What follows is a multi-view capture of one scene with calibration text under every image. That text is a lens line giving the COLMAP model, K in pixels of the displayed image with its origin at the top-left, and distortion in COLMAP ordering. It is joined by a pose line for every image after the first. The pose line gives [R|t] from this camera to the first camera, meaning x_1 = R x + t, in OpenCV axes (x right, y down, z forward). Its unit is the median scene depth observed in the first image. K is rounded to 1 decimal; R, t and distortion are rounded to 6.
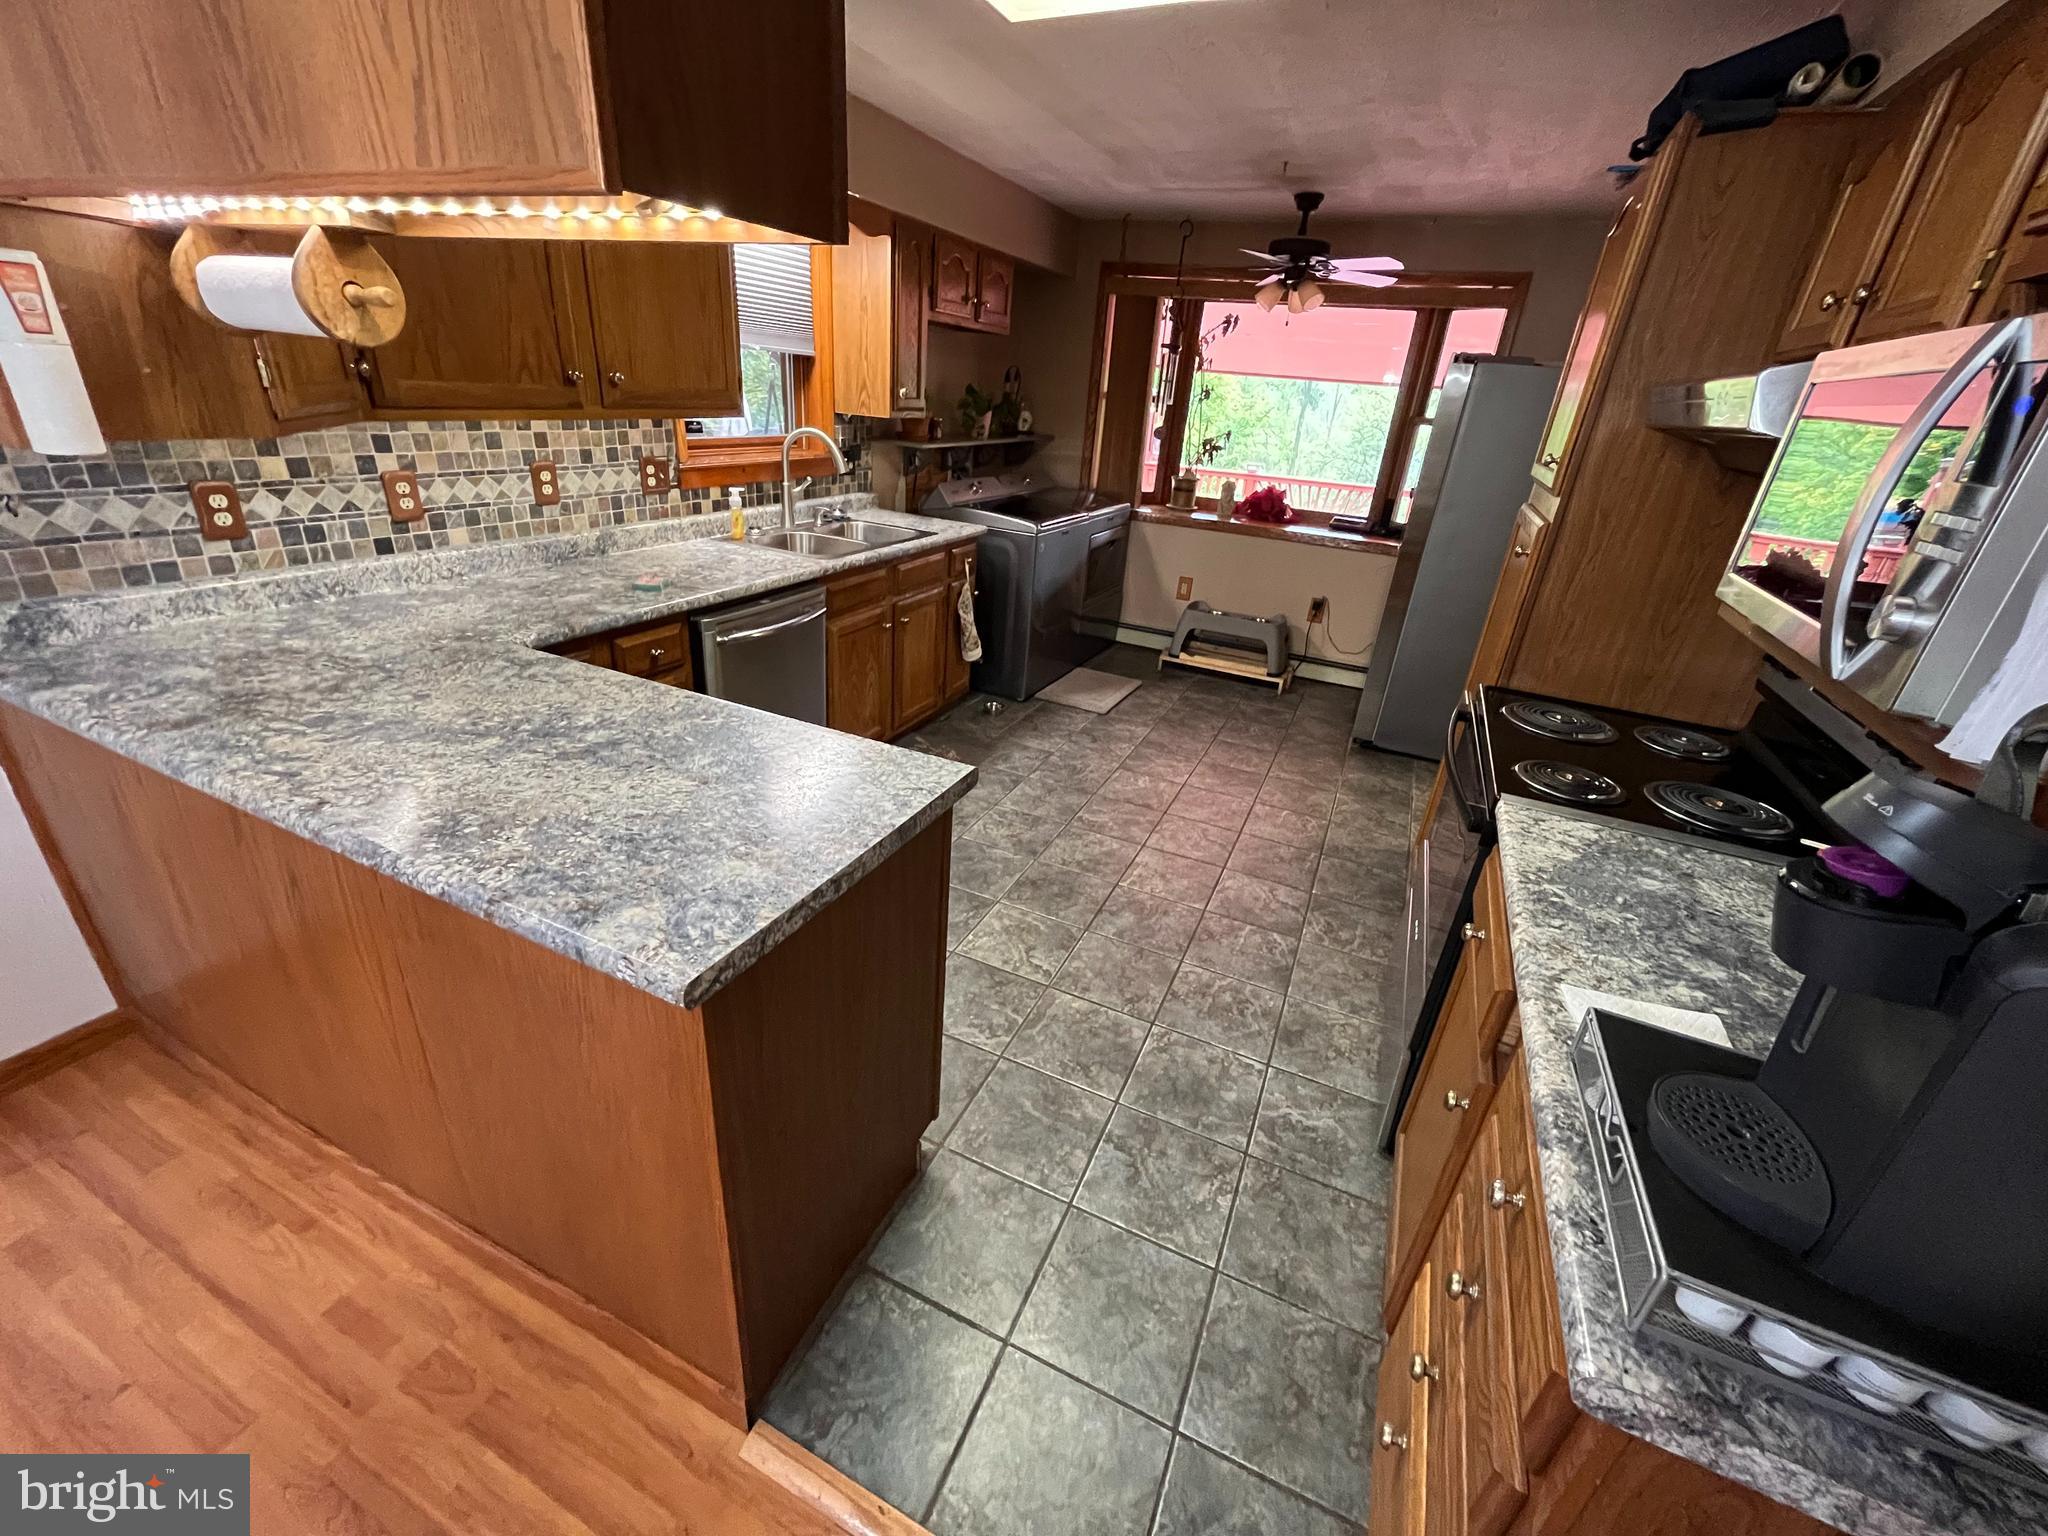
lens RADIAL K [[830.9, 0, 1023.5], [0, 830.9, 766.9], [0, 0, 1]] dist [-0.006253, 0.001021]
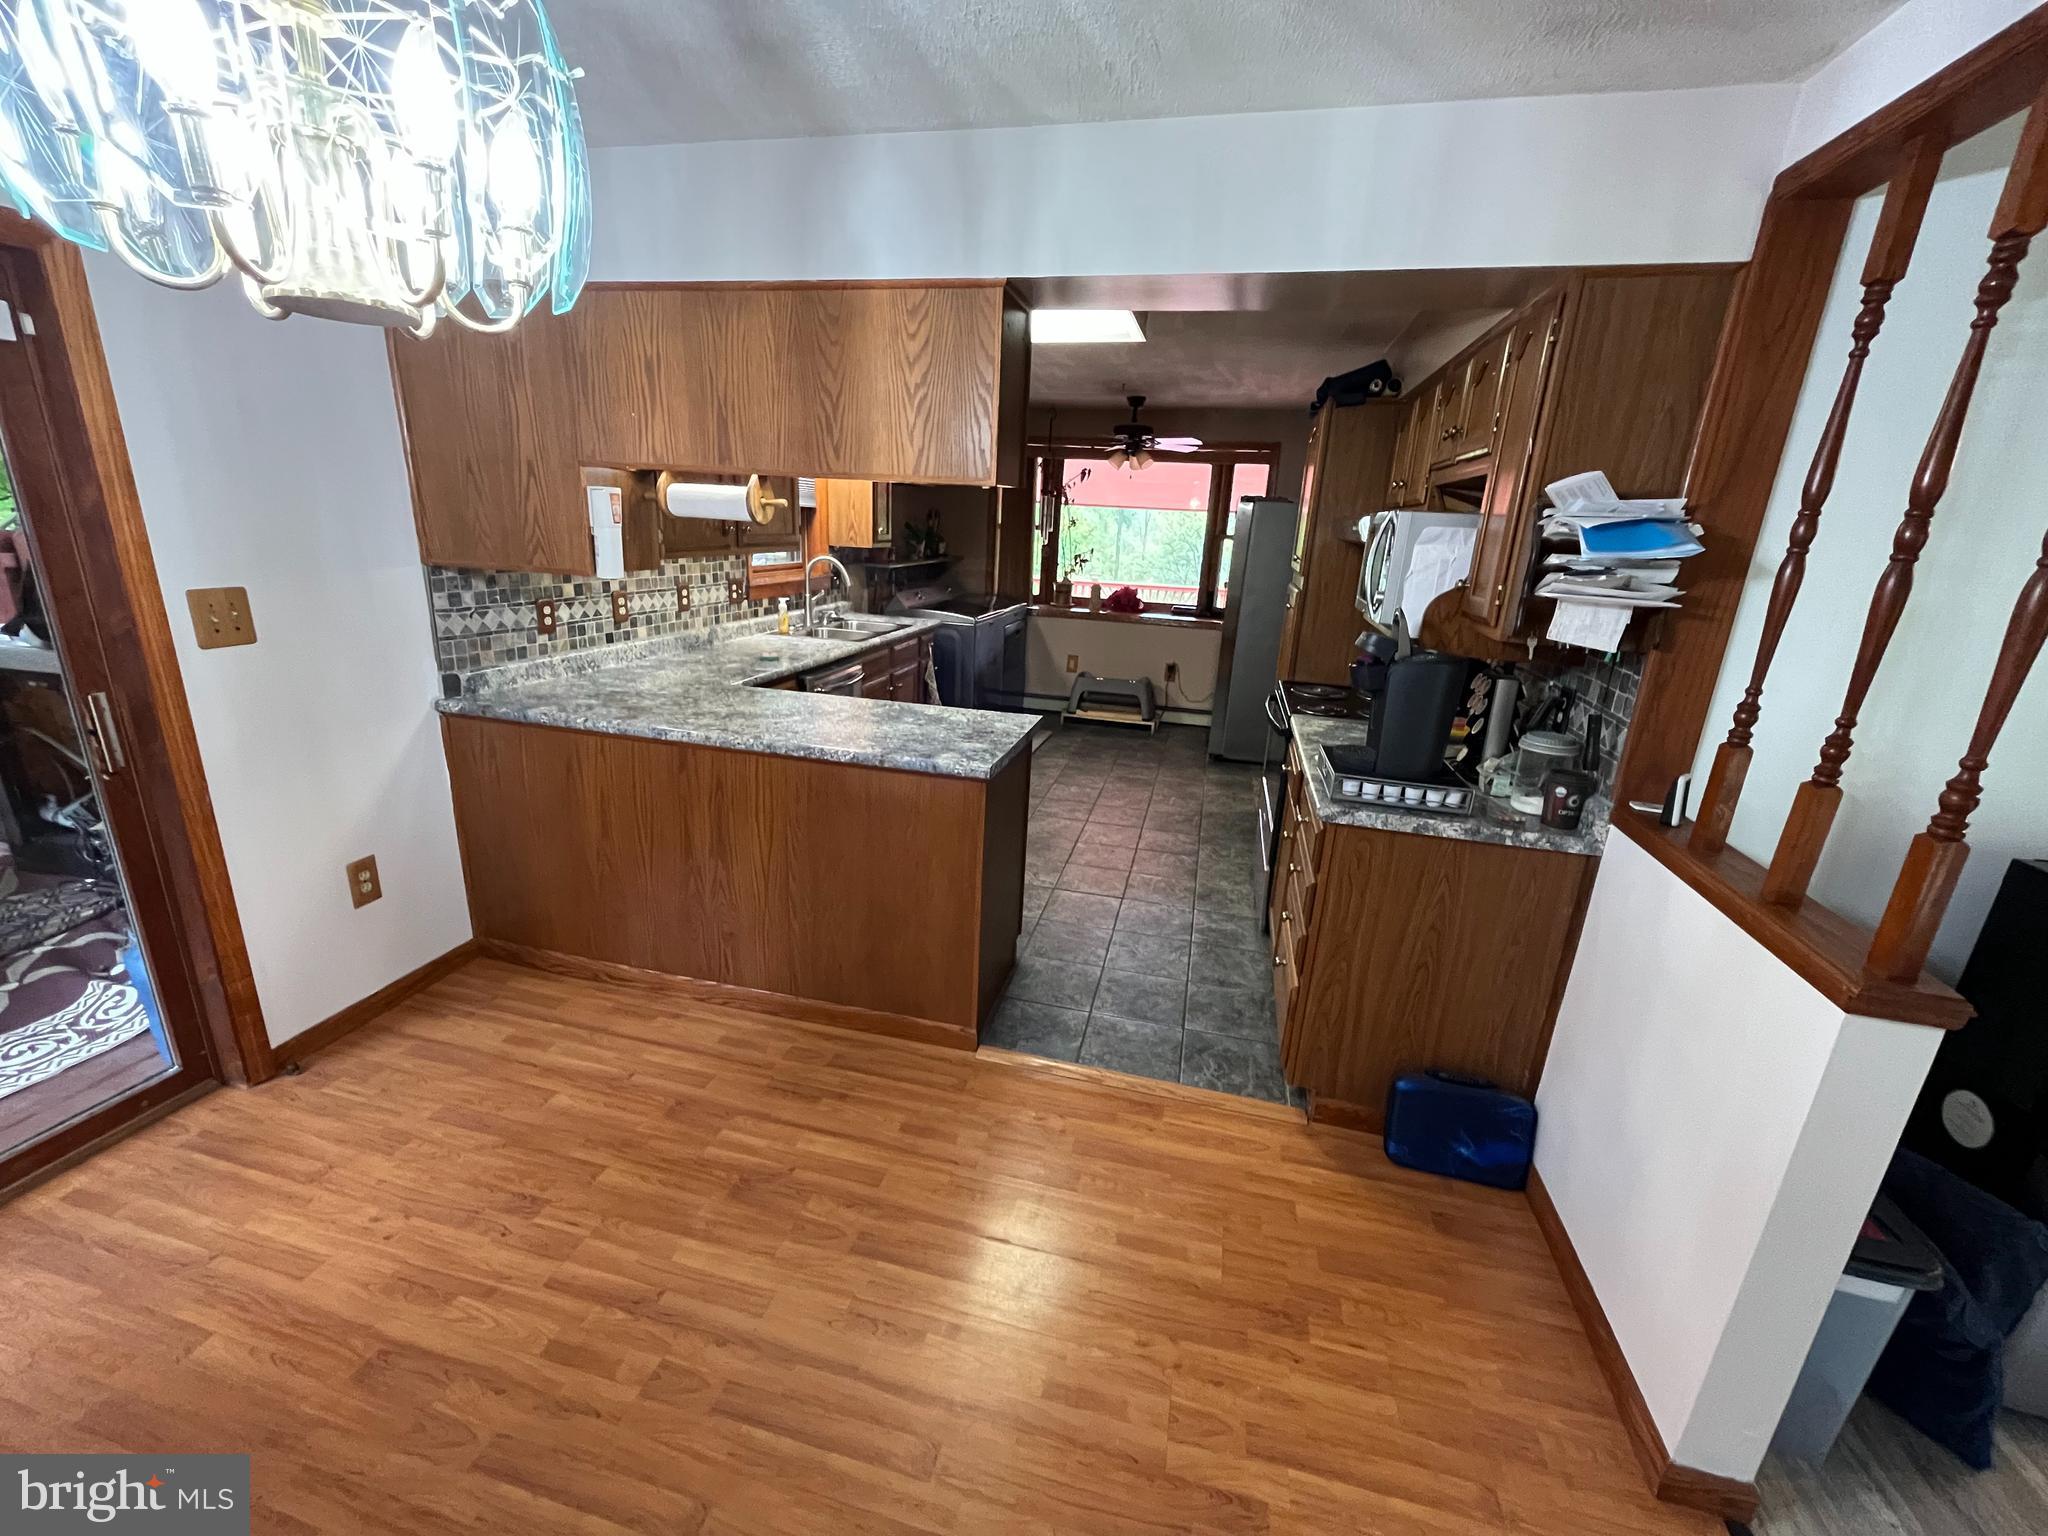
lens RADIAL K [[830.9, 0, 1021.5], [0, 830.9, 768.4], [0, 0, 1]] dist [-0.006253, 0.001021]
pose [[0.981275, -0.079458, 0.175460, -0.206720], [0.101435, 0.987572, -0.120055, 0.158400], [-0.163740, 0.135605, 0.977139, -0.404079]]
